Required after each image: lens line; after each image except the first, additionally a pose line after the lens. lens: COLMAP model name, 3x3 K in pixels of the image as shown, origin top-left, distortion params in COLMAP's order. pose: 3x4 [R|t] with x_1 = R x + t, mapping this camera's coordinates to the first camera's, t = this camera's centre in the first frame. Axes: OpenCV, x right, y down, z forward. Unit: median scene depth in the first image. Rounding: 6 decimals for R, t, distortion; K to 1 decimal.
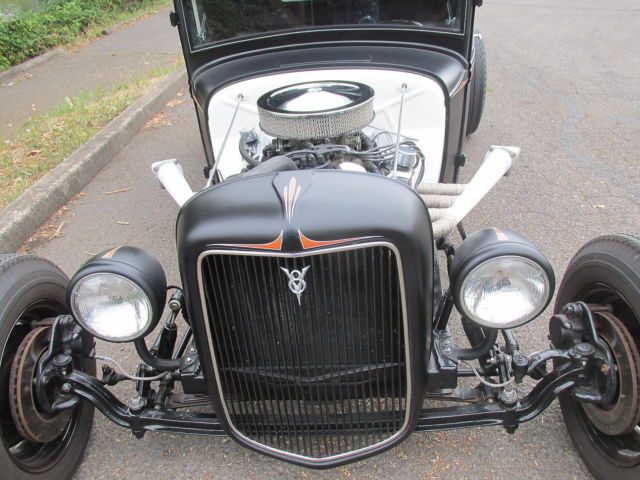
lens RADIAL K [[522.8, 0, 311.0], [0, 522.8, 248.8], [0, 0, 1]] dist [-0.027574, -0.003909]
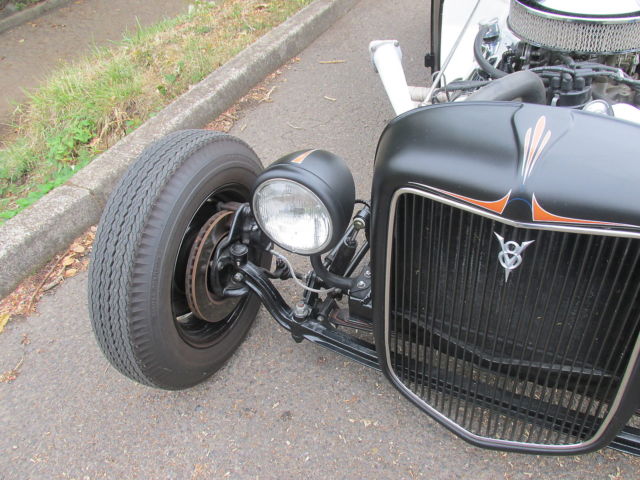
lens RADIAL K [[522.8, 0, 321.8], [0, 522.8, 240.1], [0, 0, 1]] dist [-0.027574, -0.003909]
pose [[0.919151, 0.254635, -0.300538, -0.042605], [-0.185416, 0.952840, 0.240242, -0.067258], [0.347539, -0.165094, 0.923017, 0.142311]]
